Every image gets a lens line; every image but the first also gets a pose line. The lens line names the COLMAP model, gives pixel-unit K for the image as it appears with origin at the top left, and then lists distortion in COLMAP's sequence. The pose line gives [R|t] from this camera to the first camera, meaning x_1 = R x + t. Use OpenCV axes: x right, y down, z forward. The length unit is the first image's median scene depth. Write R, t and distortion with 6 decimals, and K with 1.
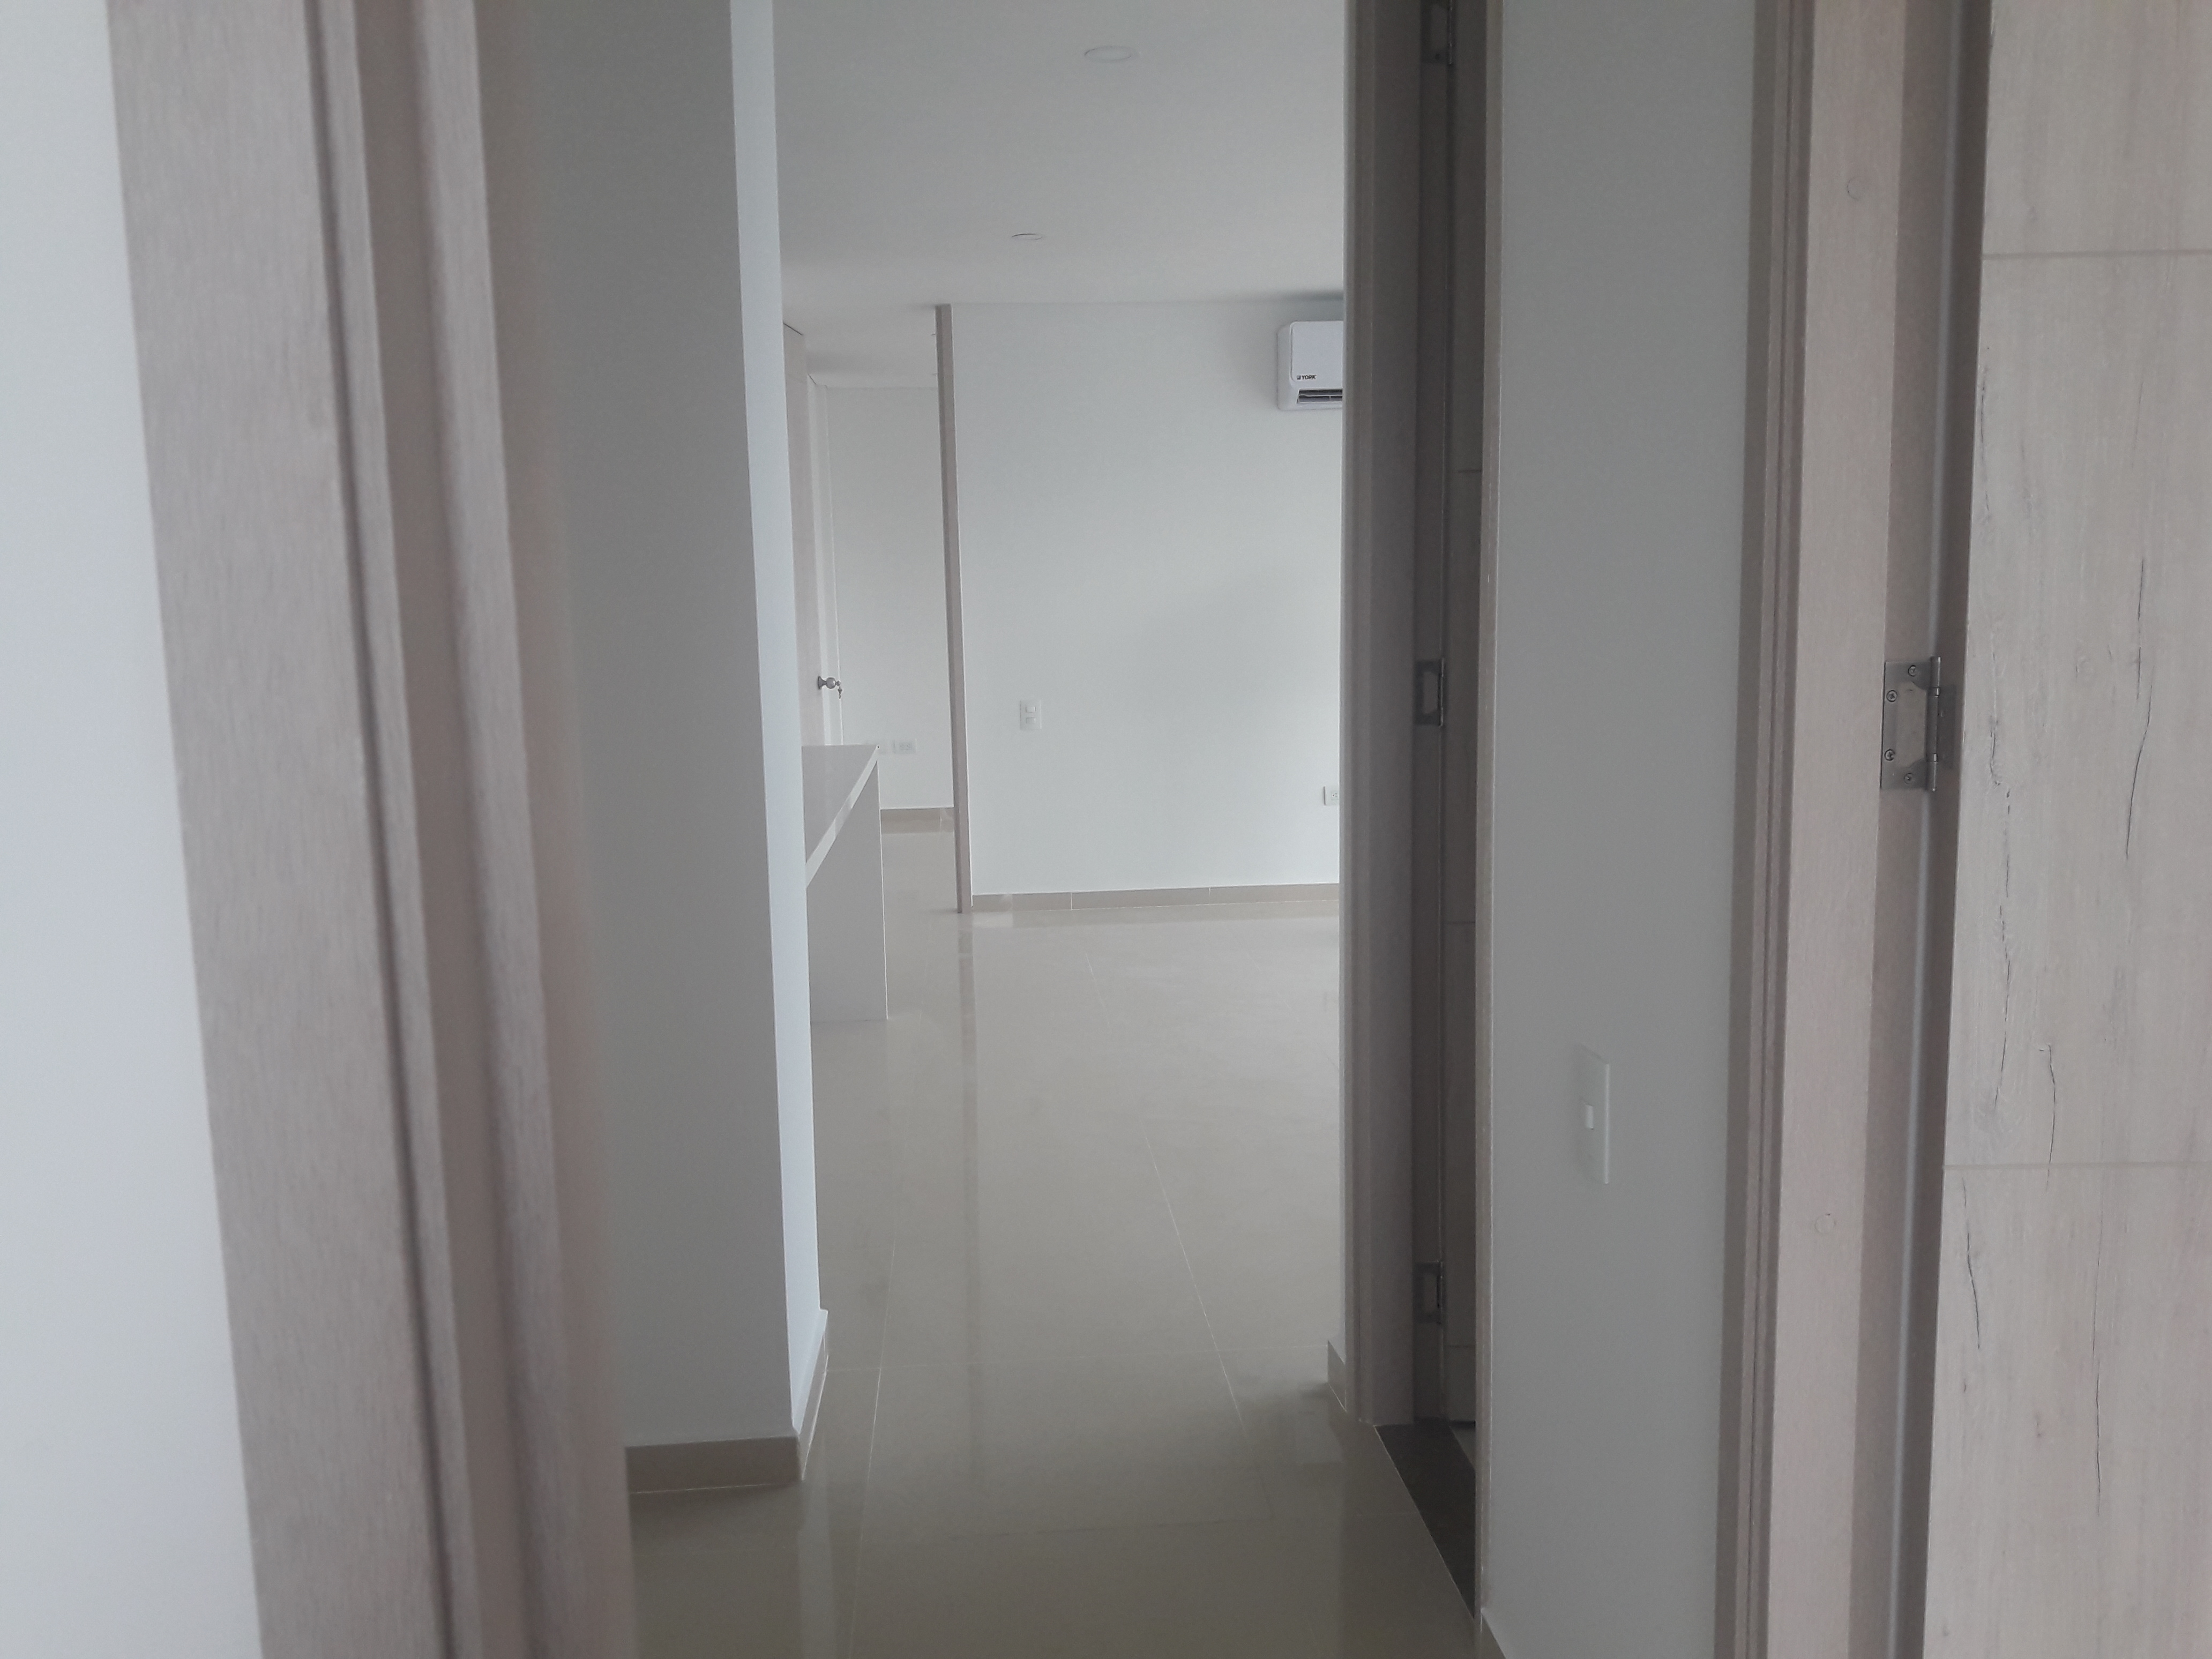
lens RADIAL K [[1834.2, 0, 1117.6], [0, 1834.2, 839.3], [0, 0, 1]] dist [0.102863, -0.190447]
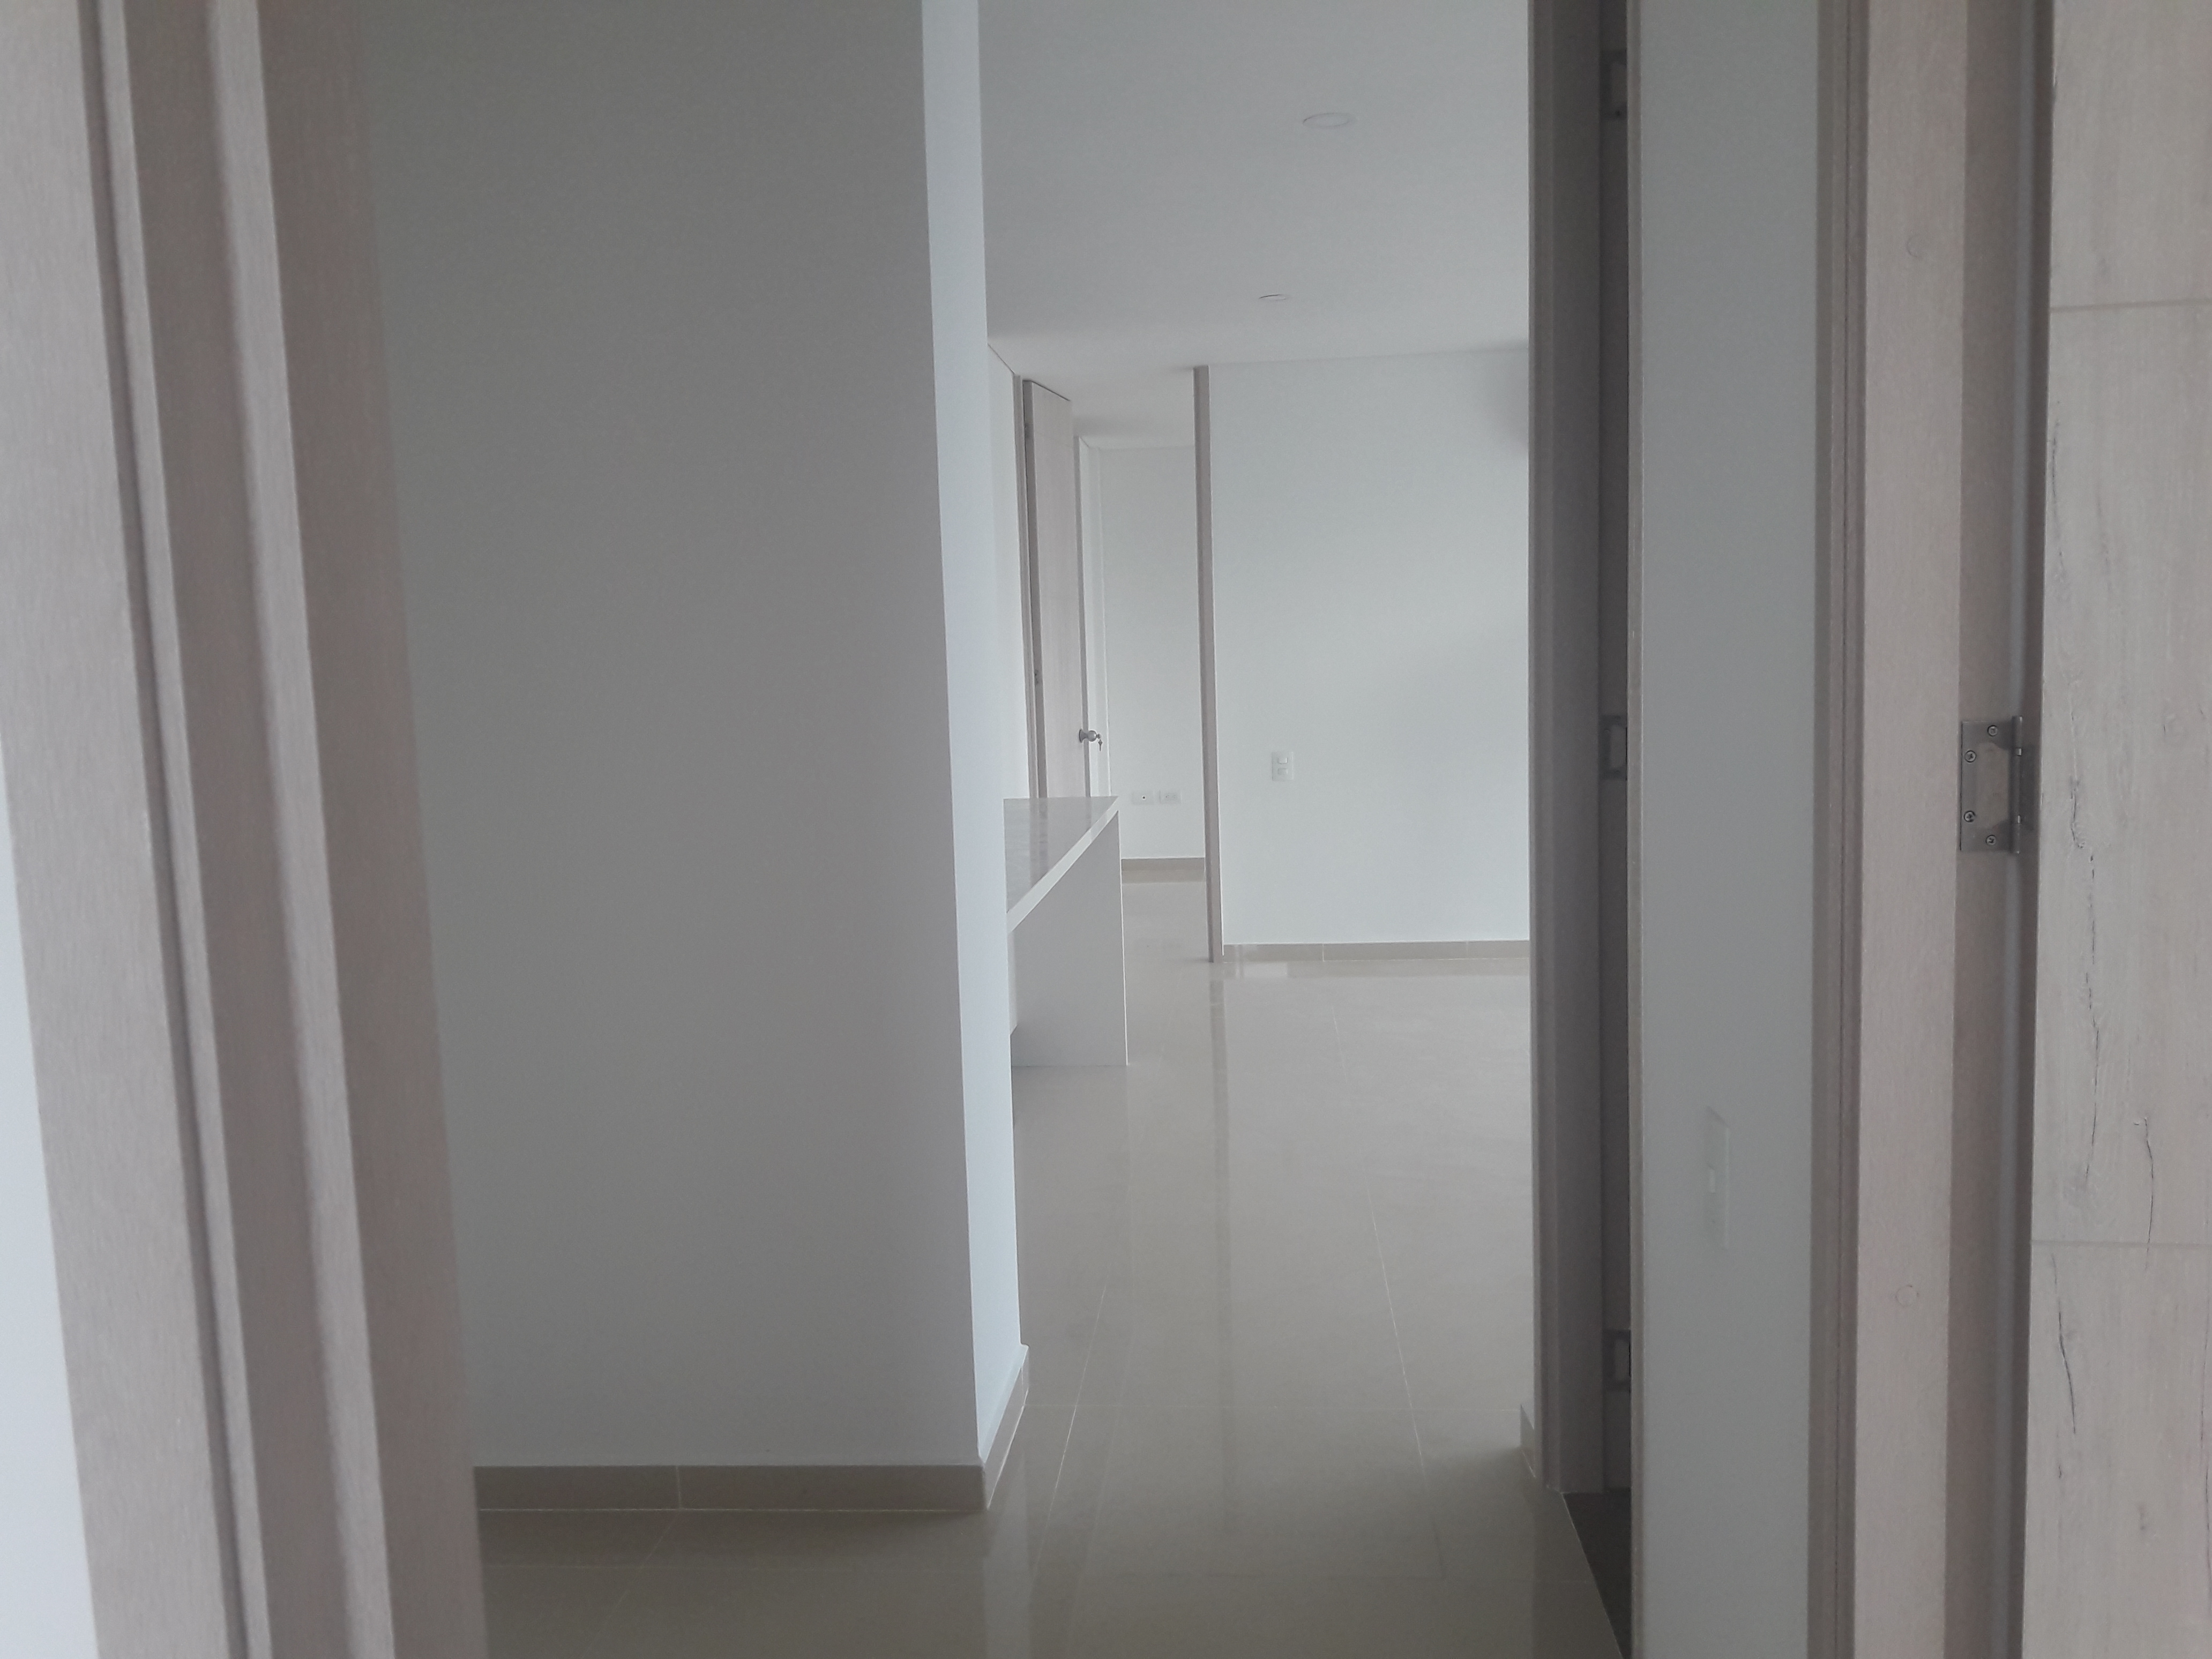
lens RADIAL K [[1834.7, 0, 1109.1], [0, 1834.7, 839.2], [0, 0, 1]] dist [0.107610, -0.173741]
pose [[0.986508, 0.006597, -0.163578, 0.129377], [-0.011012, 0.999599, -0.026099, -0.002777], [0.163340, 0.027548, 0.986185, -0.041969]]
